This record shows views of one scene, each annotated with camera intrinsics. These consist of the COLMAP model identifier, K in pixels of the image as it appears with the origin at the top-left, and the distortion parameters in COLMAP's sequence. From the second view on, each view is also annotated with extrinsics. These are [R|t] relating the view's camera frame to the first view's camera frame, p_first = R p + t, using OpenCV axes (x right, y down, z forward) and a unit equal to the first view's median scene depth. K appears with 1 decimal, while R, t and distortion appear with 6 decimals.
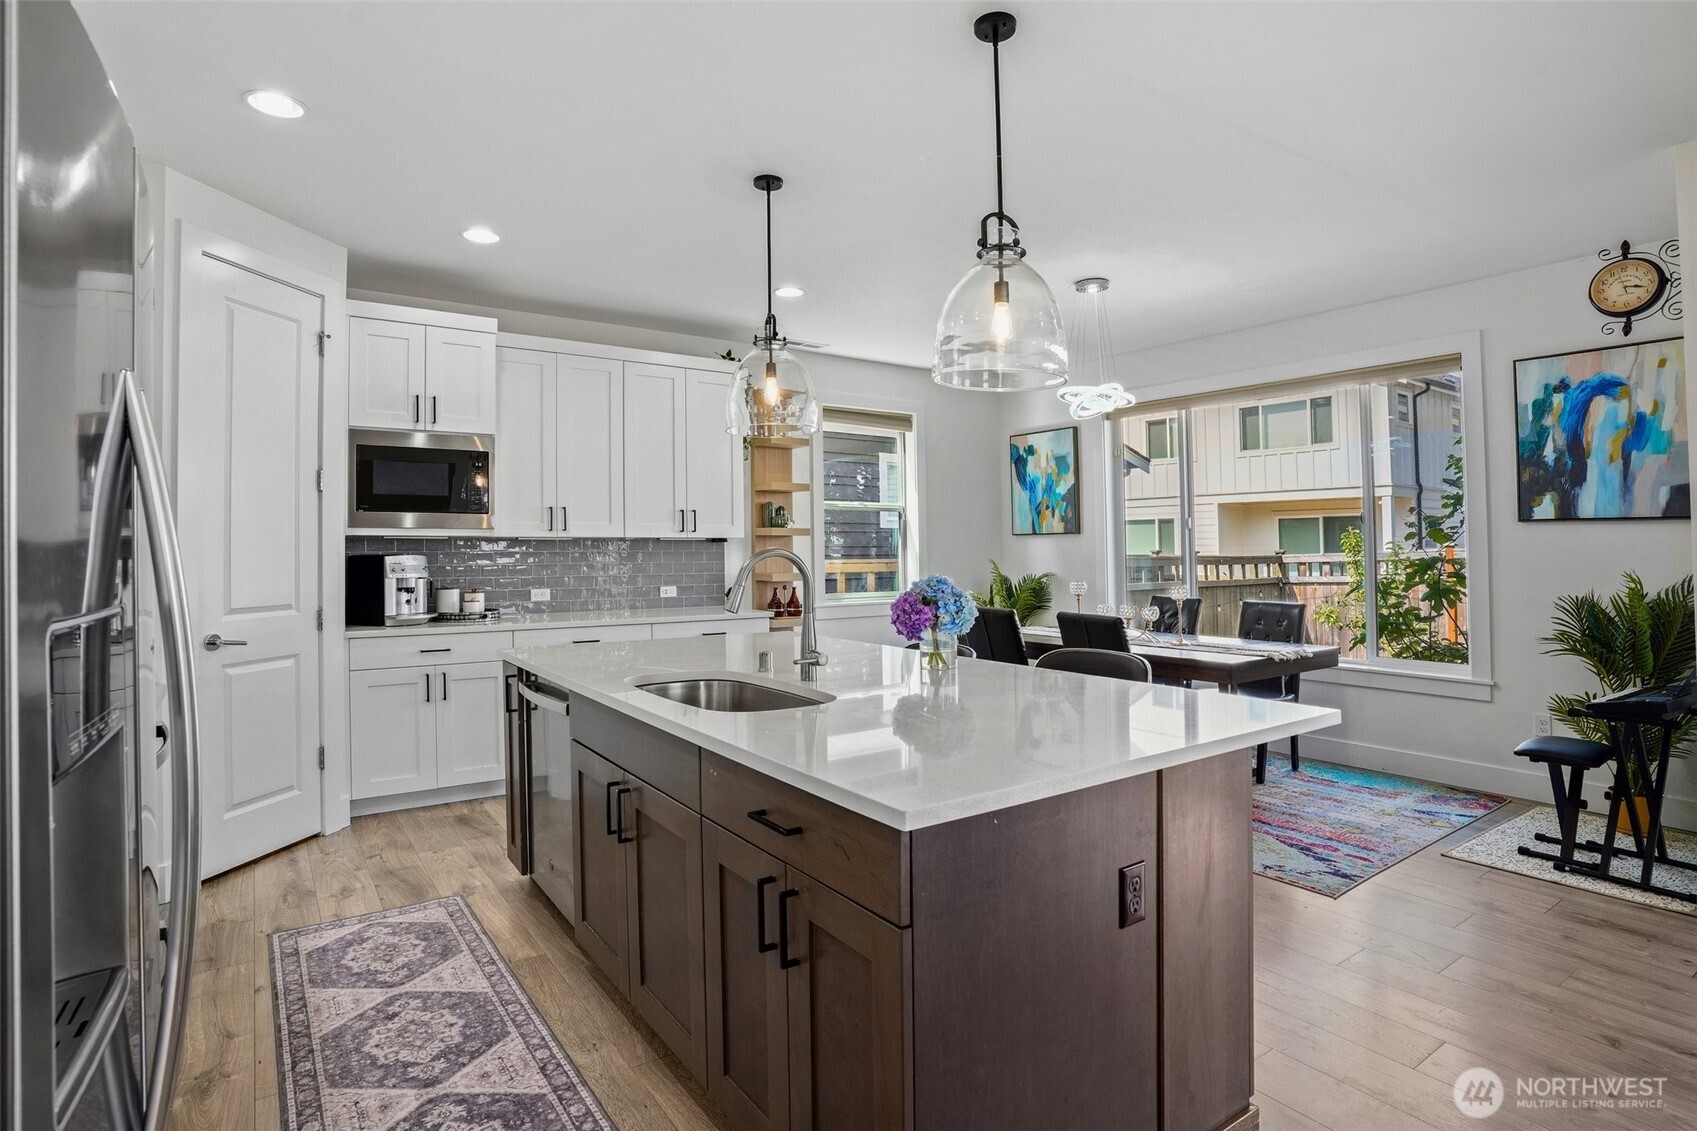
lens RADIAL K [[854.4, 0, 846.6], [0, 854.4, 508.7], [0, 0, 1]] dist [-0.050627, 0.026428]
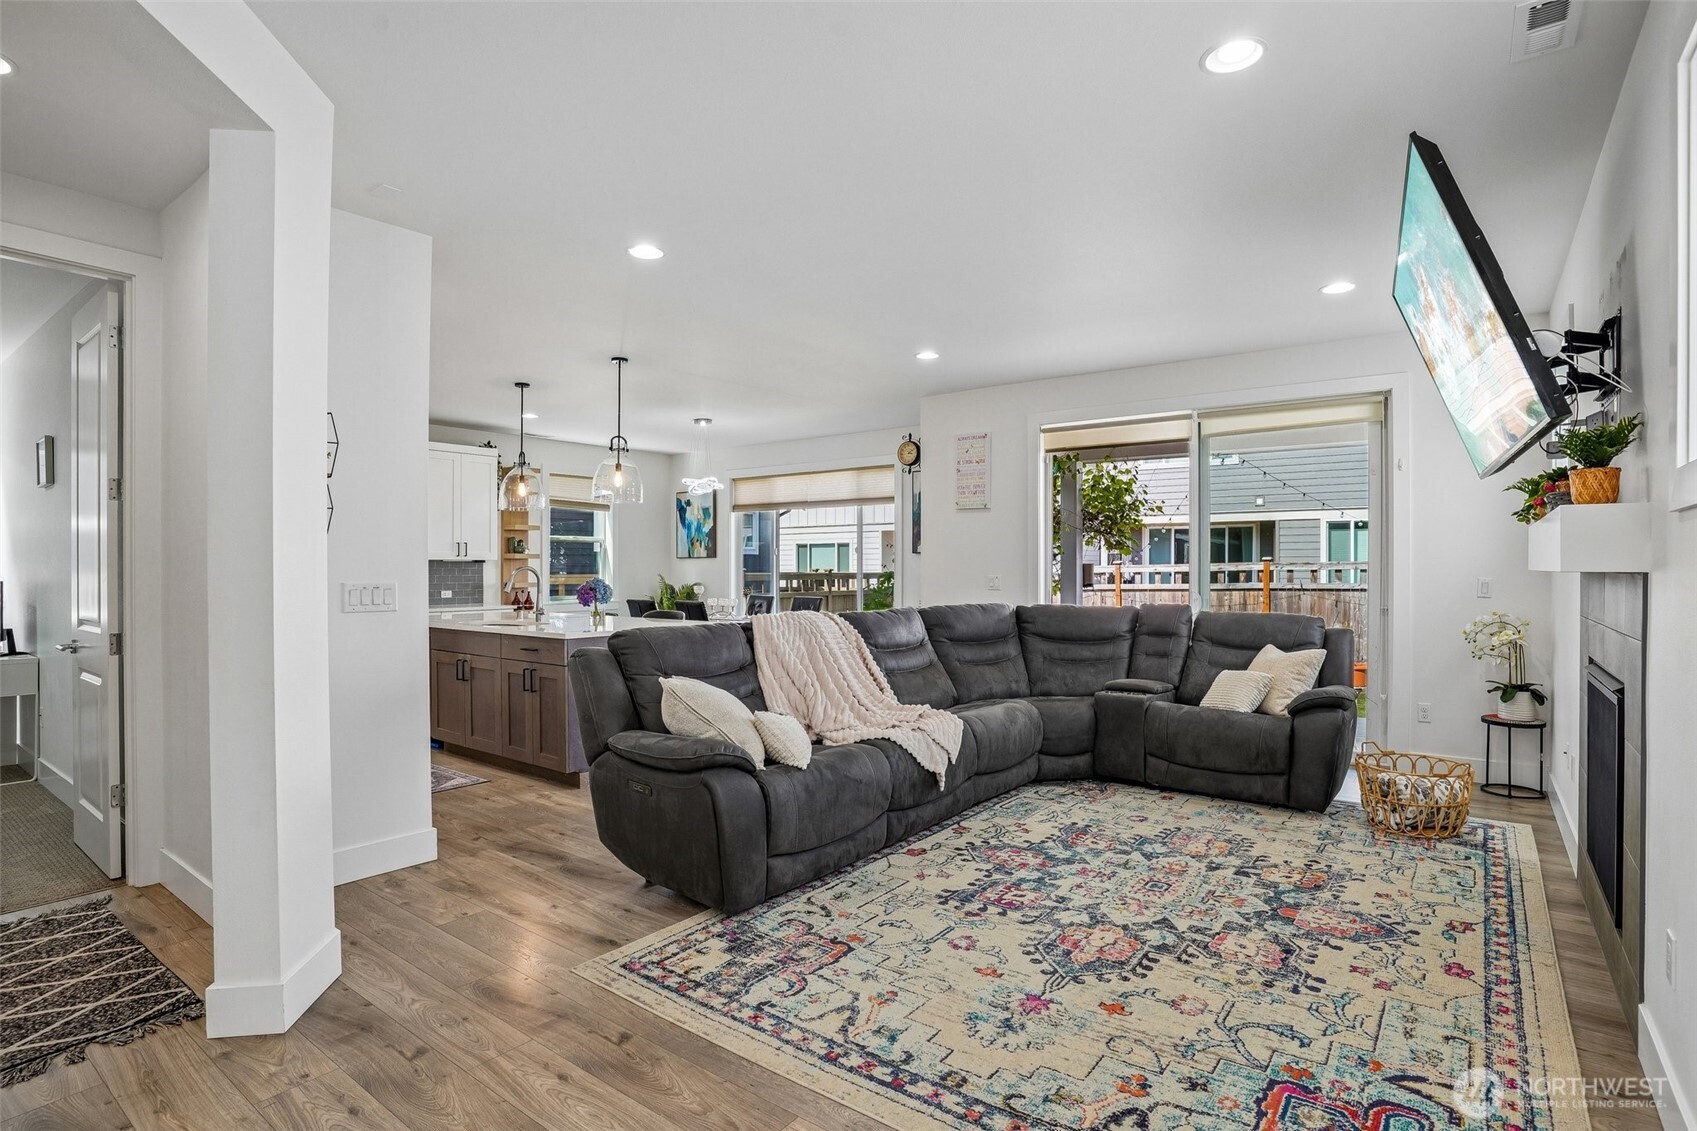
lens RADIAL K [[846.2, 0, 827.7], [0, 846.2, 567.2], [0, 0, 1]] dist [-0.098319, 0.042130]
pose [[0.959031, -0.000560, 0.283302, 0.033702], [-0.012681, 0.998911, 0.044900, -0.031952], [-0.283019, -0.046653, 0.957979, -0.713137]]
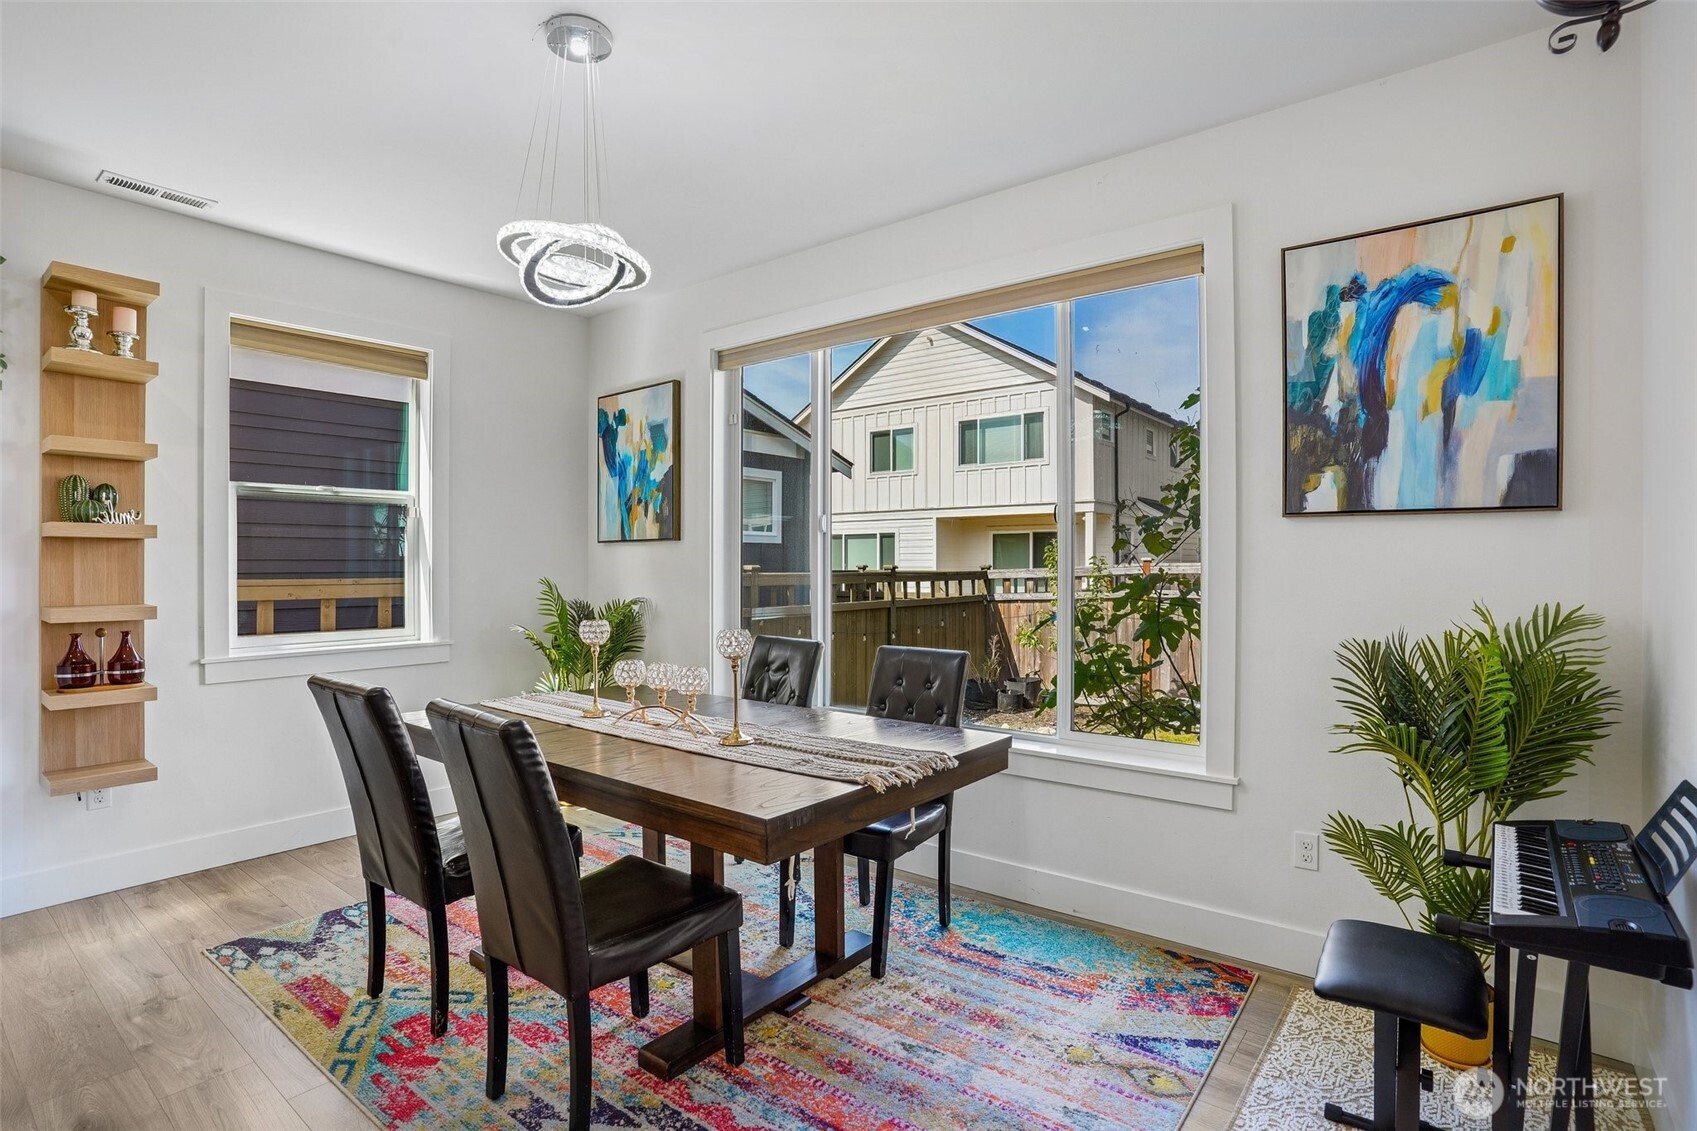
lens RADIAL K [[826.9, 0, 844.2], [0, 826.9, 564.2], [0, 0, 1]] dist [-0.073059, 0.031600]
pose [[0.960446, -0.001016, 0.278464, 0.271251], [-0.012042, 0.998906, 0.045176, 0.022000], [-0.278205, -0.046743, 0.959384, 0.423103]]
